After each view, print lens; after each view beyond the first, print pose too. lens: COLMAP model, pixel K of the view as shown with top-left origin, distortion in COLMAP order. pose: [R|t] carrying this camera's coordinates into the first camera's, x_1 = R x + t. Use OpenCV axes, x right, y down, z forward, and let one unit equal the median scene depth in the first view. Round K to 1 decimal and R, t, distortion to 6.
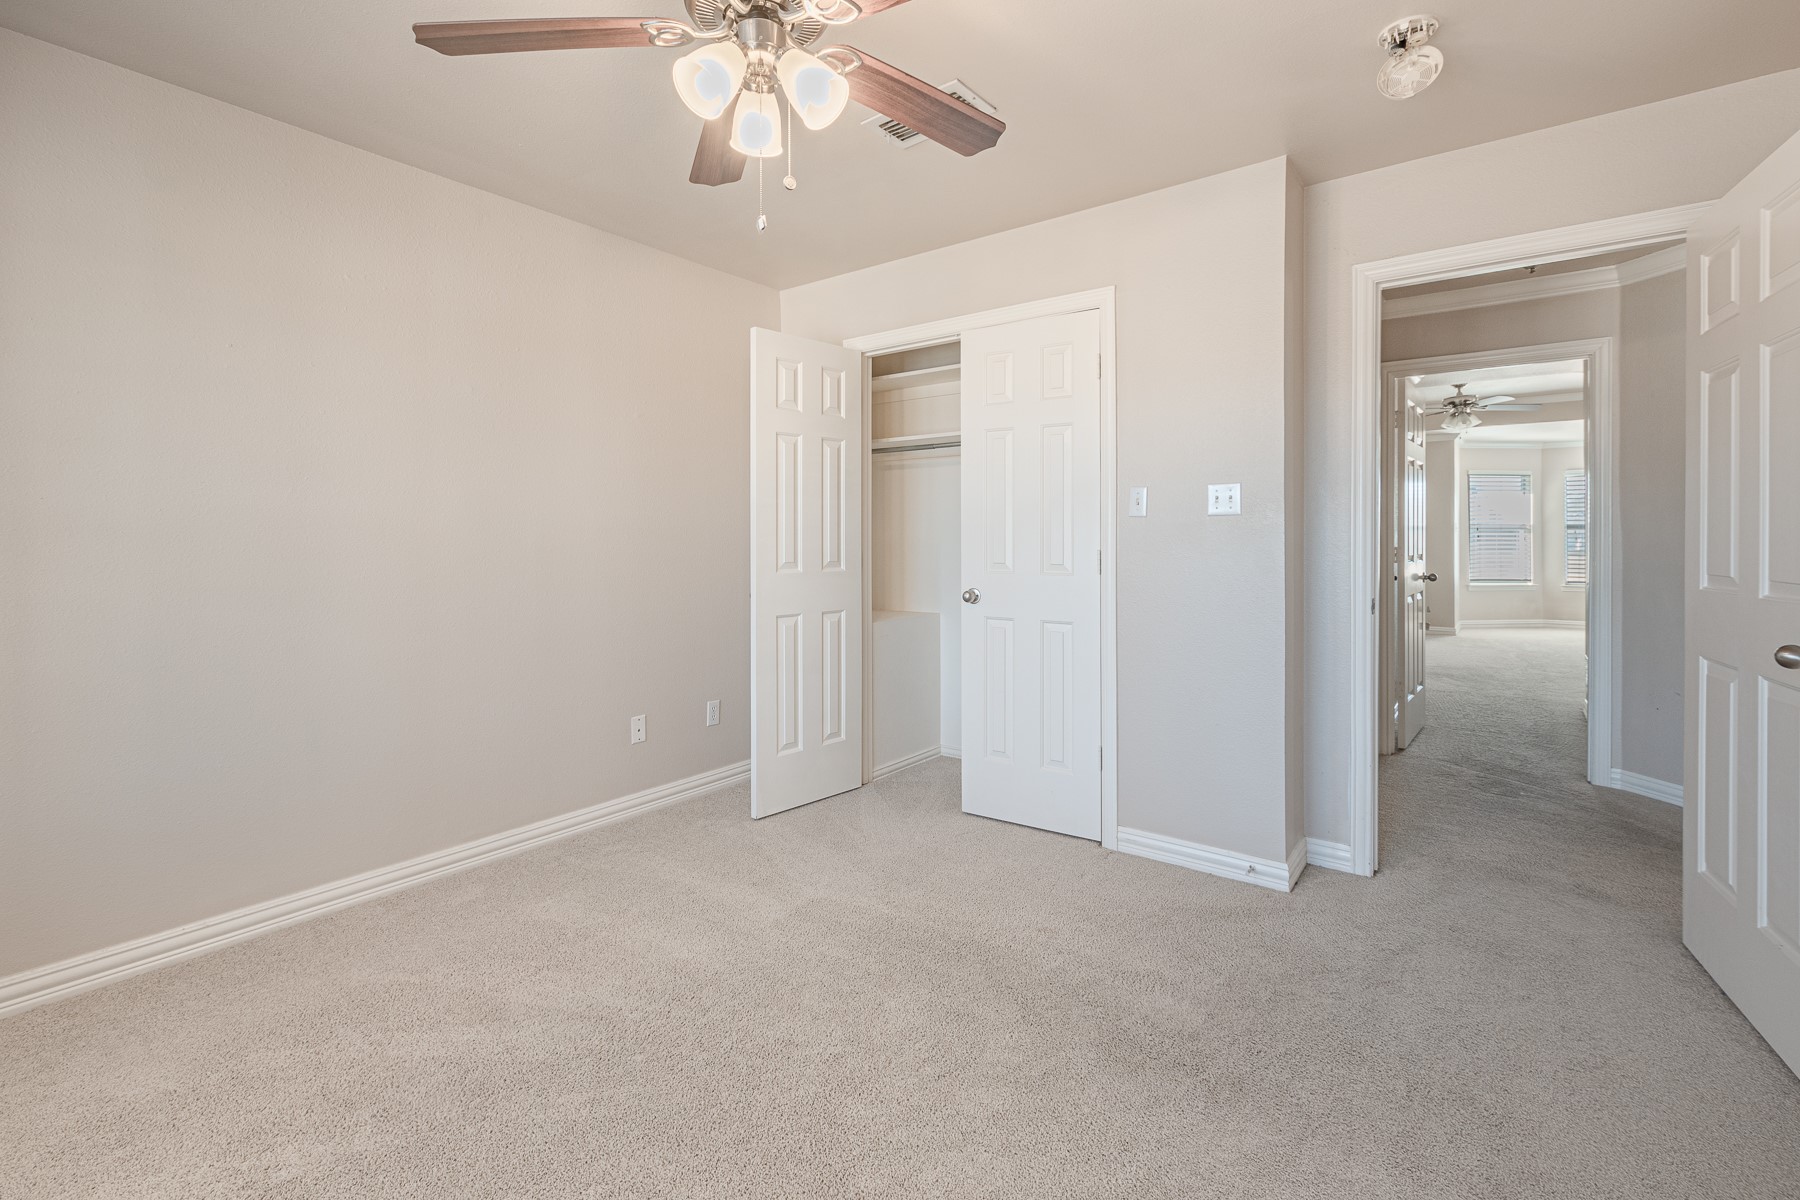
lens RADIAL K [[798.7, 0, 912.4], [0, 798.7, 537.0], [0, 0, 1]] dist [0.000859, 0.000218]
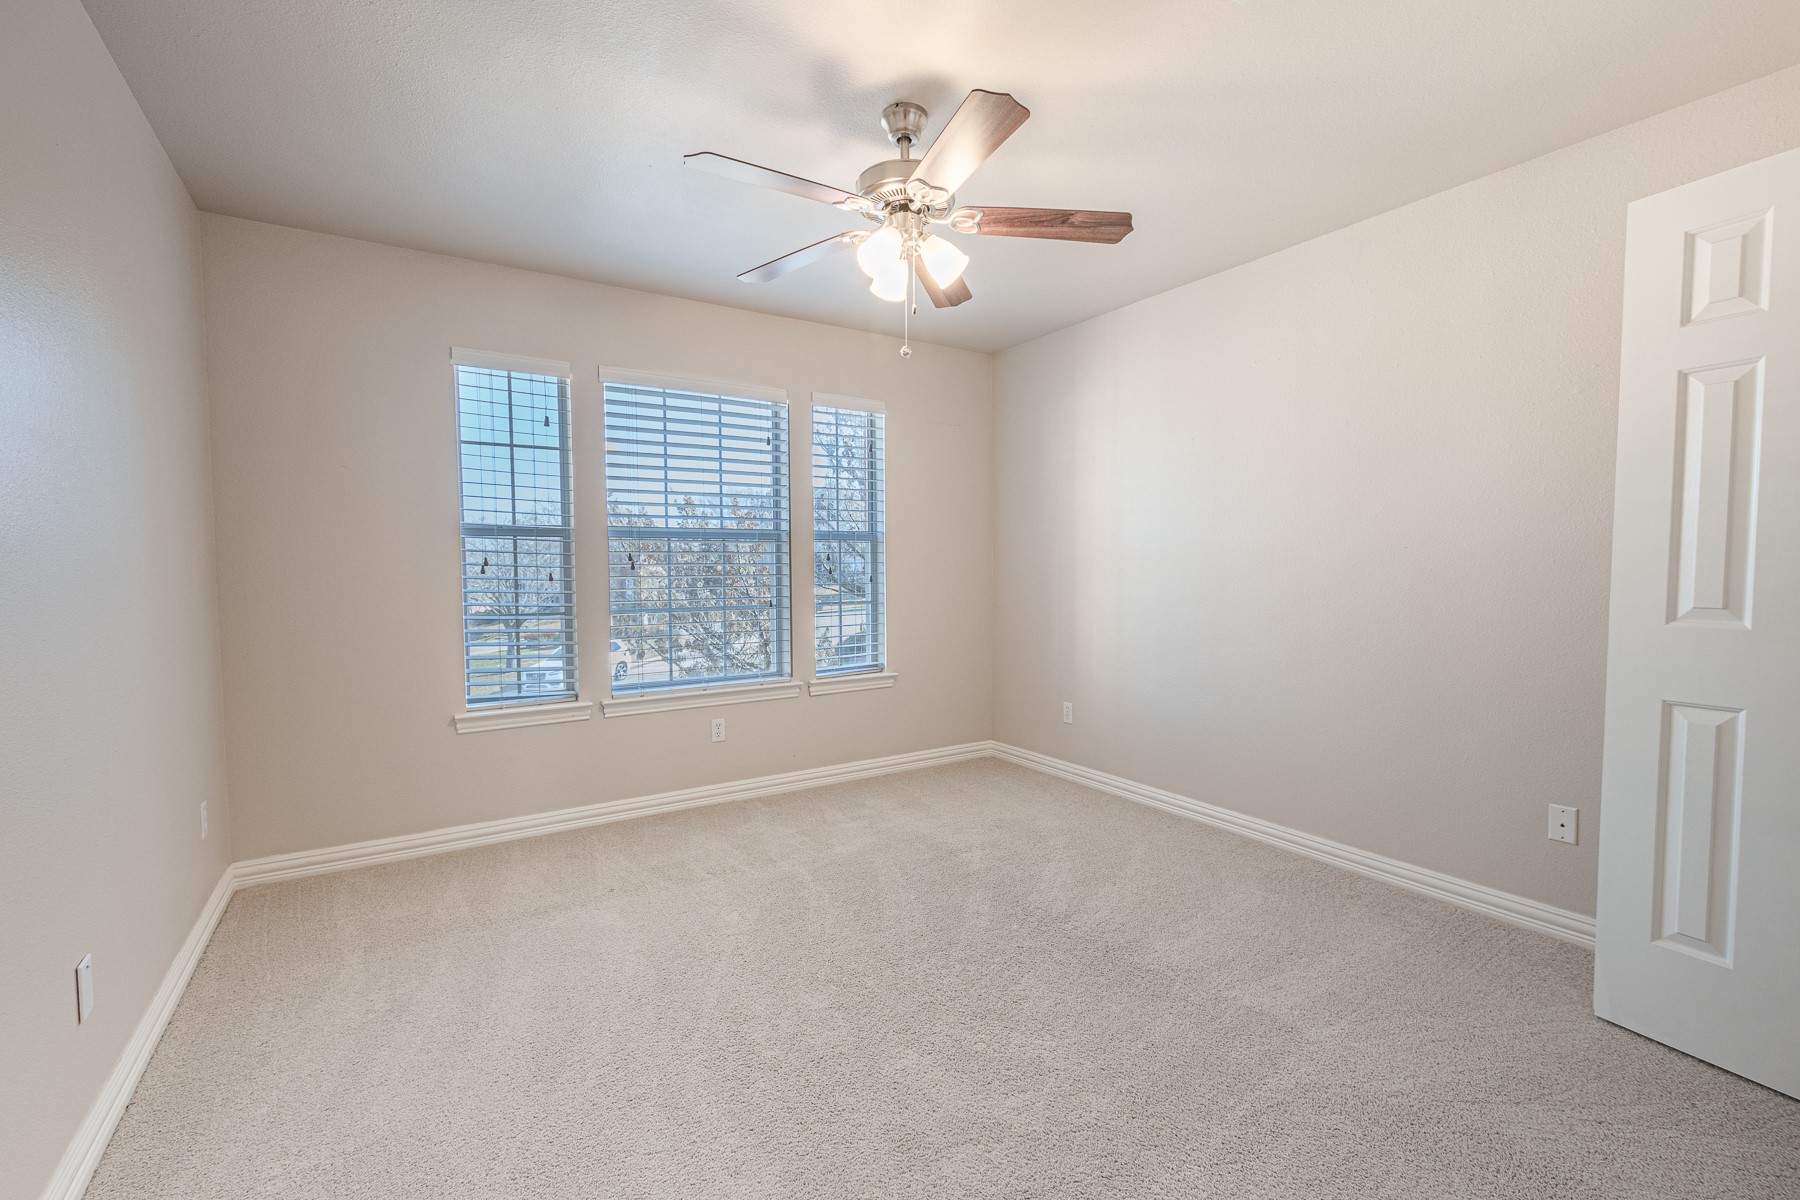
lens RADIAL K [[798.7, 0, 904.7], [0, 798.7, 612.3], [0, 0, 1]] dist [0.000859, 0.000218]
pose [[-0.360650, 0.057708, -0.930914, 0.575159], [0.001241, 0.998113, 0.061393, 0.001903], [0.932700, 0.020986, -0.360041, 0.737591]]
